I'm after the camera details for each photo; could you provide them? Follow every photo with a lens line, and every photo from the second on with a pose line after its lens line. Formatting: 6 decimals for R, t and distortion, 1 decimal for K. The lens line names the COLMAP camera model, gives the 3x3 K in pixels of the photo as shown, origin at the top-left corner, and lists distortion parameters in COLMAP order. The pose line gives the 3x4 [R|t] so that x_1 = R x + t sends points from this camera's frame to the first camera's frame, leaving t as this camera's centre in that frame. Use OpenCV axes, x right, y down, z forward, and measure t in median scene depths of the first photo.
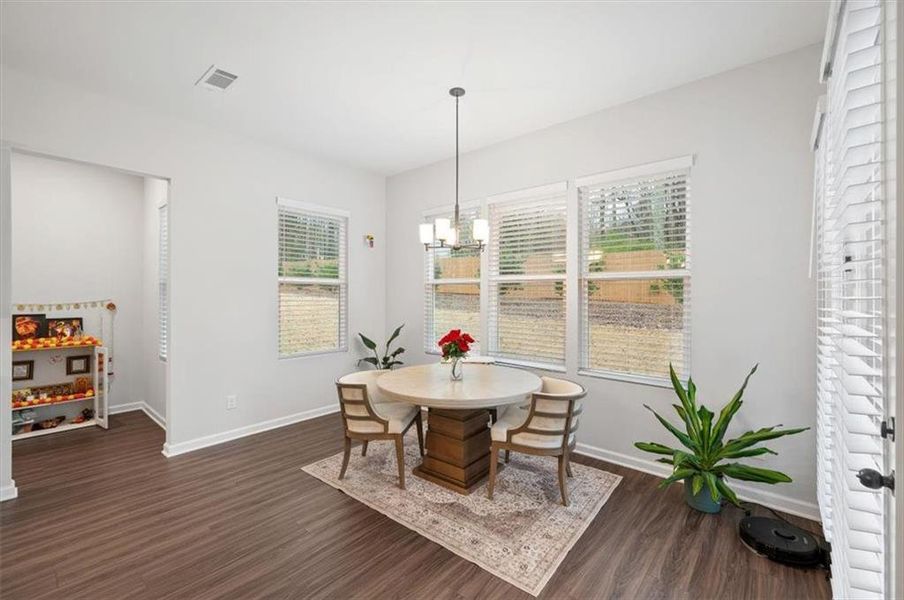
lens RADIAL K [[377.8, 0, 453.7], [0, 377.8, 295.2], [0, 0, 1]] dist [-0.001124, -0.000142]
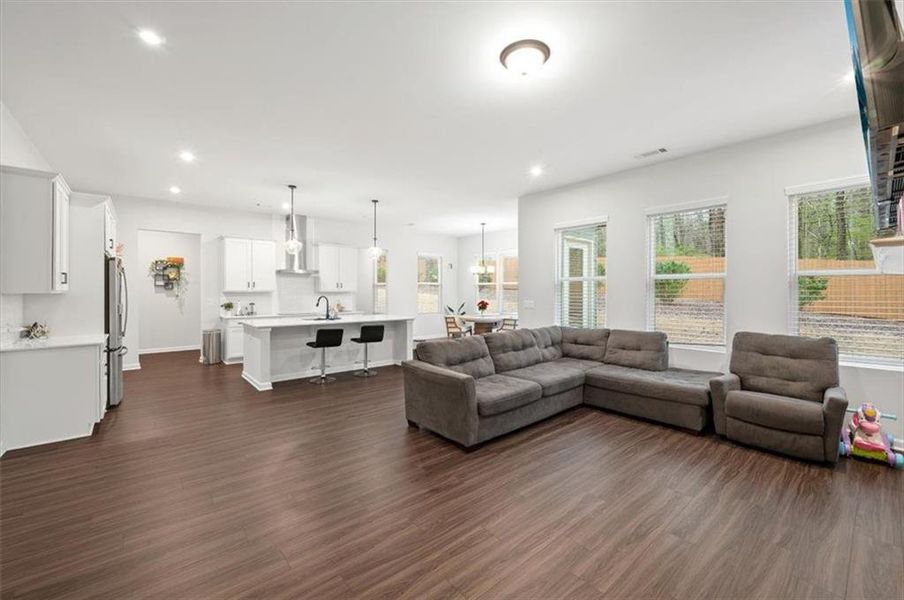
lens RADIAL K [[366.9, 0, 452.4], [0, 366.9, 290.6], [0, 0, 1]] dist [-0.001891, 0.000543]
pose [[0.987435, 0.002172, -0.158010, 0.172654], [-0.002097, 0.999998, 0.000642, 0.005403], [0.158011, -0.000303, 0.987437, -1.474433]]
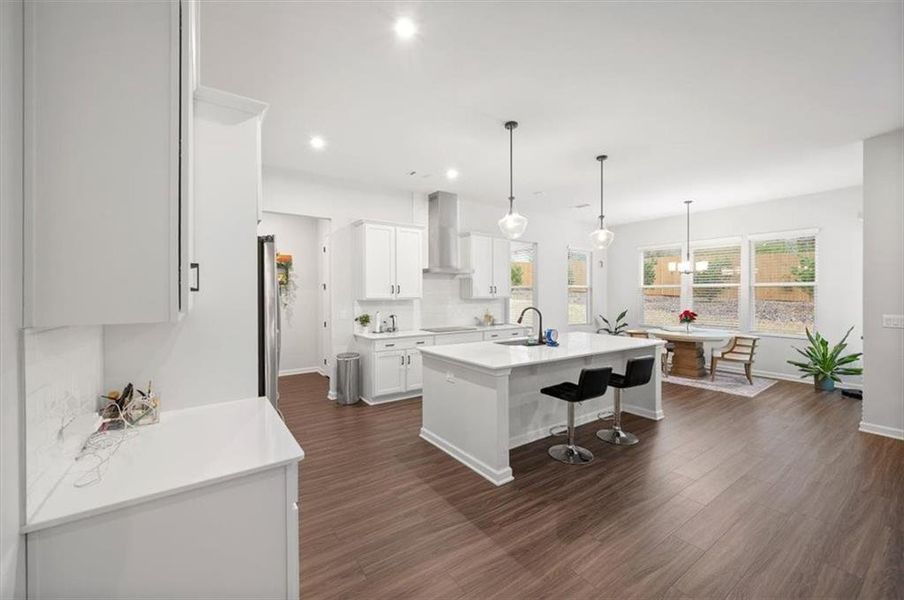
lens RADIAL K [[358.0, 0, 451.7], [0, 358.0, 295.0], [0, 0, 1]] dist [-0.001348, 0.000610]
pose [[0.967662, -0.000662, -0.252249, -0.589215], [0.001874, 0.999988, 0.004562, -0.007029], [0.252243, -0.004887, 0.967652, -1.005534]]
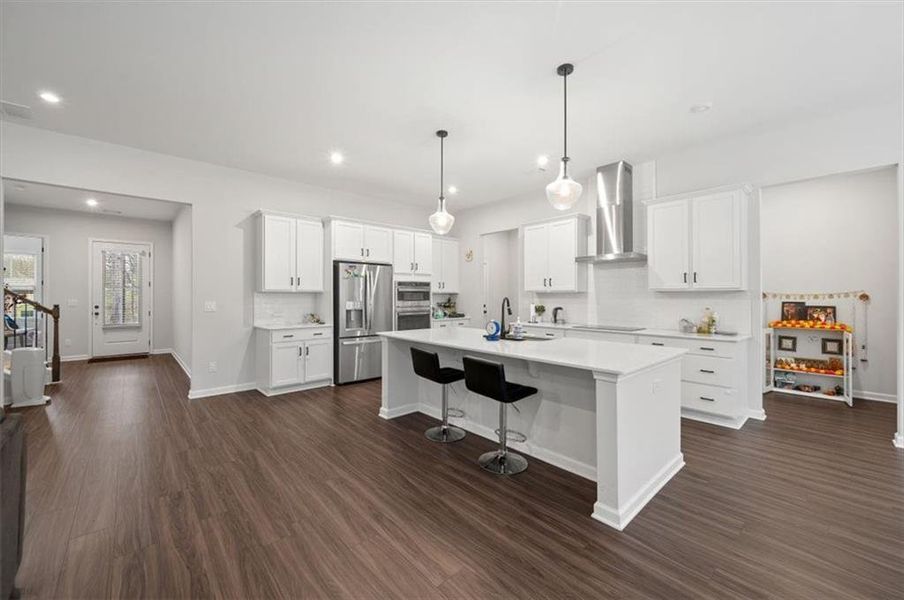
lens RADIAL K [[358.0, 0, 453.7], [0, 358.0, 294.0], [0, 0, 1]] dist [-0.001348, 0.000610]
pose [[-0.119417, -0.004685, -0.992833, 0.256329], [0.000806, 0.999988, -0.004816, 0.028181], [0.992844, -0.001375, -0.119412, -0.029083]]
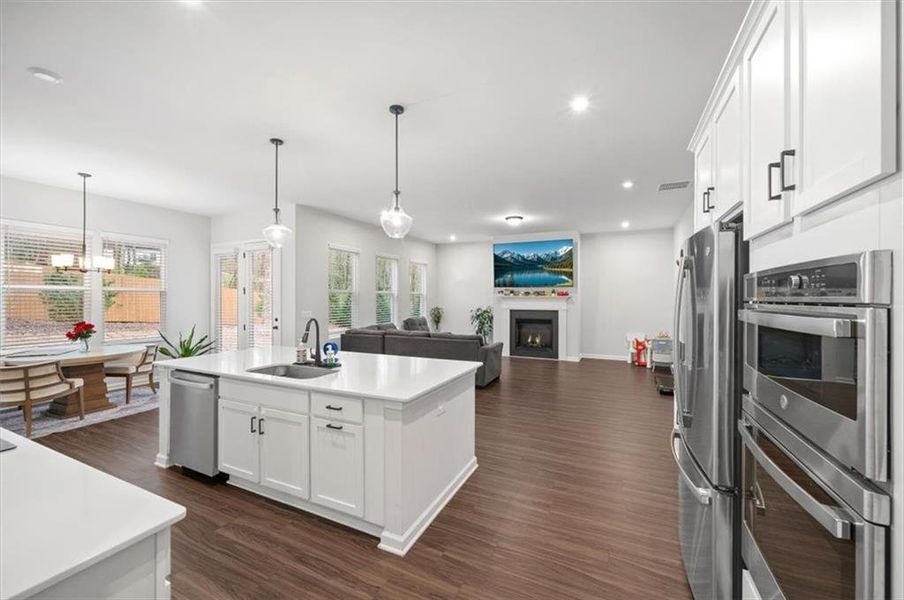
lens RADIAL K [[358.0, 0, 455.0], [0, 358.0, 298.1], [0, 0, 1]] dist [-0.001348, 0.000610]
pose [[-0.269078, -0.001873, 0.963116, -1.399322], [-0.002799, 0.999995, 0.001162, -0.011913], [-0.963114, -0.002383, -0.269082, -0.089014]]
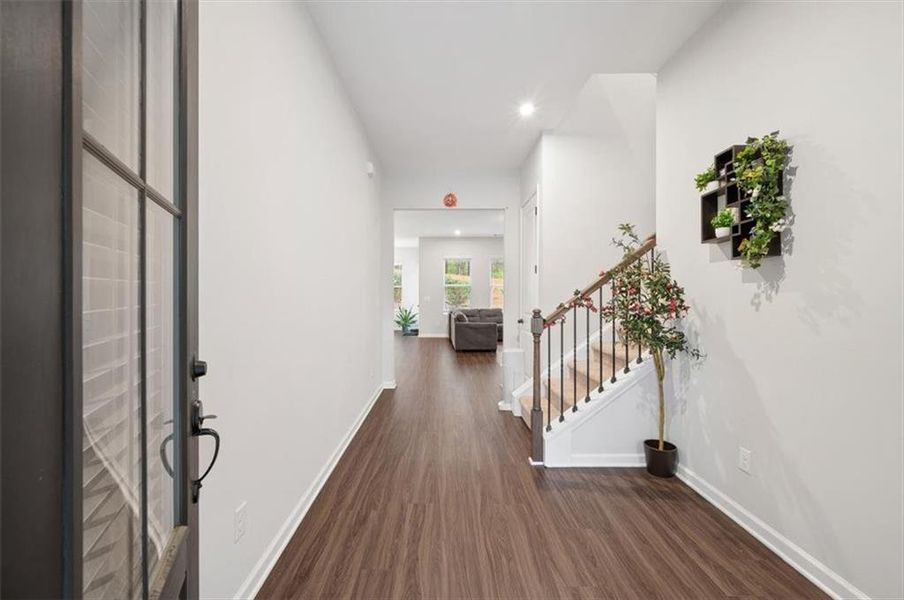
lens RADIAL K [[377.8, 0, 450.8], [0, 377.8, 295.6], [0, 0, 1]] dist [-0.001124, -0.000142]
pose [[0.742625, 0.001768, 0.669705, -1.509367], [-0.004181, 0.999989, 0.001997, 0.030934], [-0.669694, -0.004283, 0.742624, -2.103514]]
